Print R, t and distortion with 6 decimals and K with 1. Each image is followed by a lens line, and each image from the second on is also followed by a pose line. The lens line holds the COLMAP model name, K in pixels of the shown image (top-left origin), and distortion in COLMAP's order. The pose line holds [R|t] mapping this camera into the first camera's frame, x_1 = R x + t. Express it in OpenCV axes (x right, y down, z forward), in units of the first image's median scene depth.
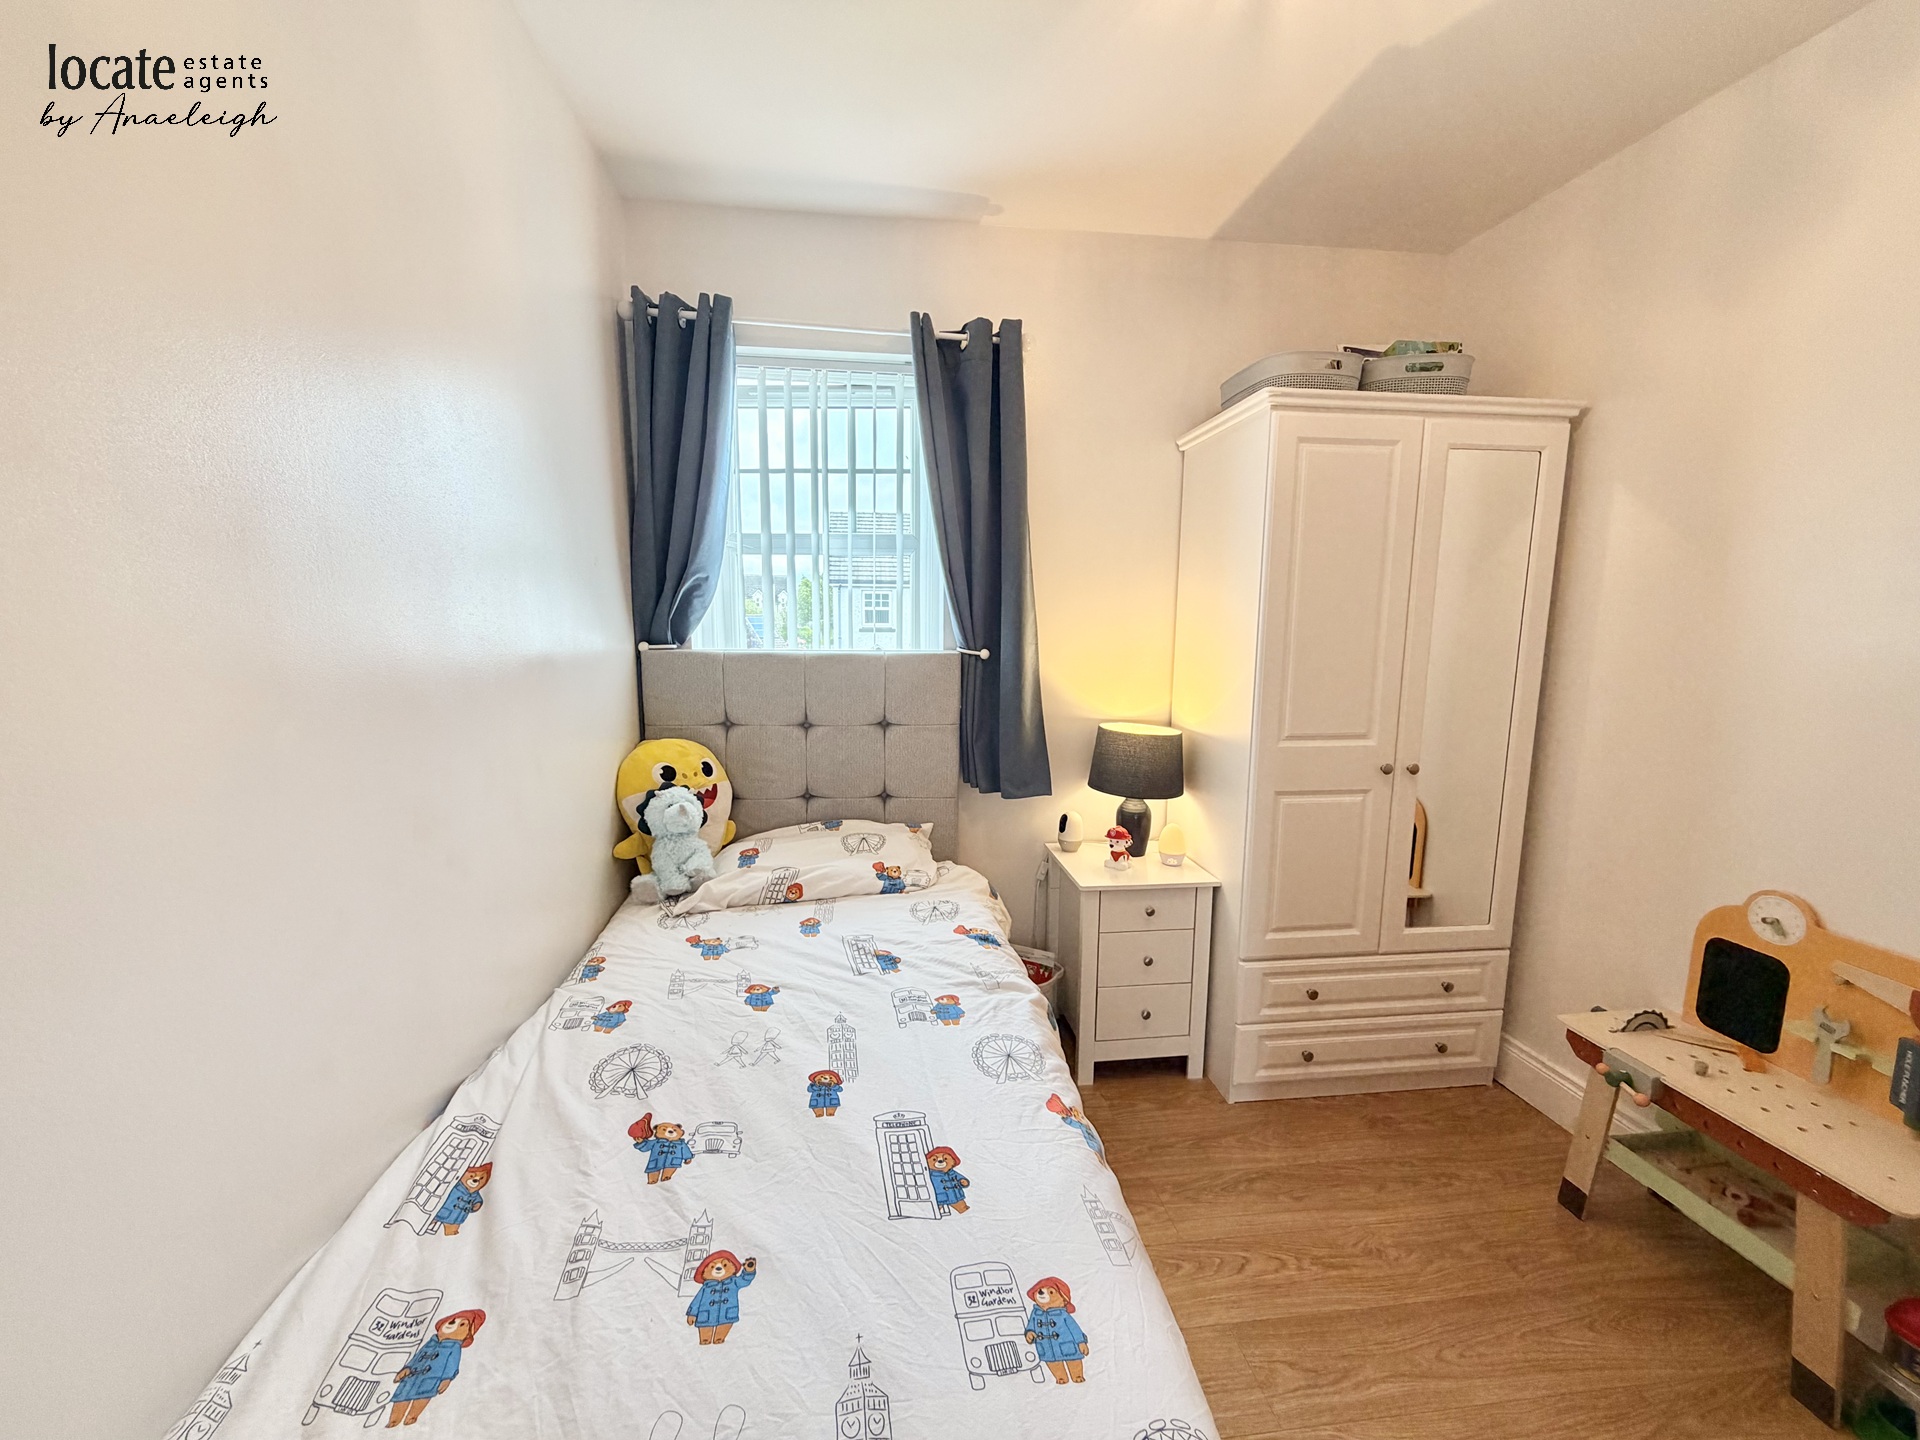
lens RADIAL K [[766.2, 0, 960.1], [0, 766.2, 729.8], [0, 0, 1]] dist [-0.001551, 0.000307]
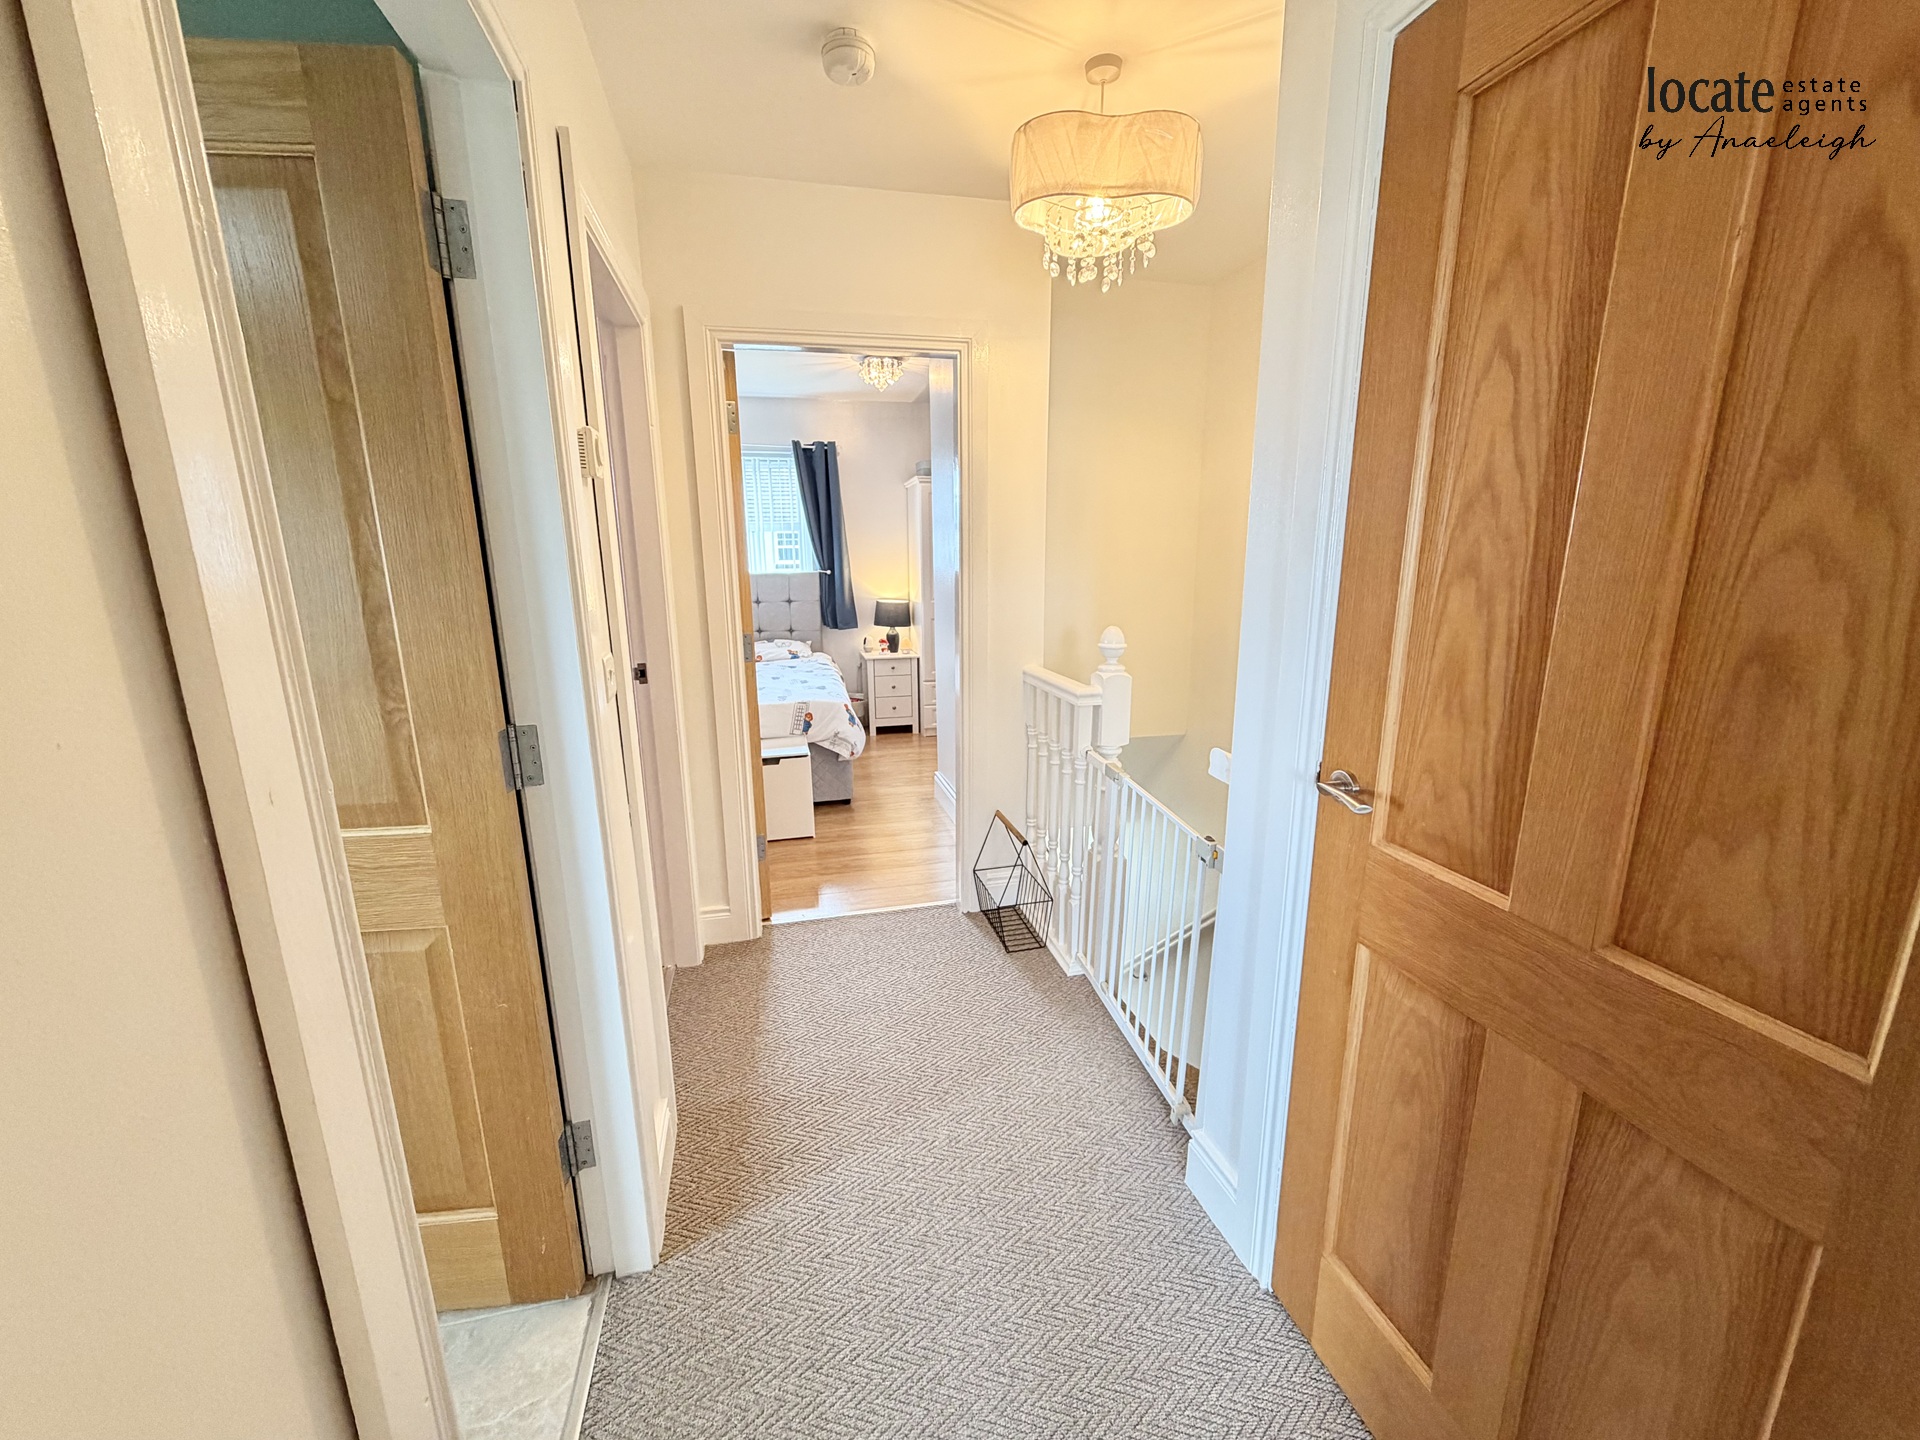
lens RADIAL K [[766.2, 0, 947.2], [0, 766.2, 722.7], [0, 0, 1]] dist [-0.001551, 0.000307]
pose [[0.995705, -0.039768, 0.083606, 0.191194], [0.032833, 0.996030, 0.082739, 0.200134], [-0.086565, -0.079639, 0.993058, -1.586161]]
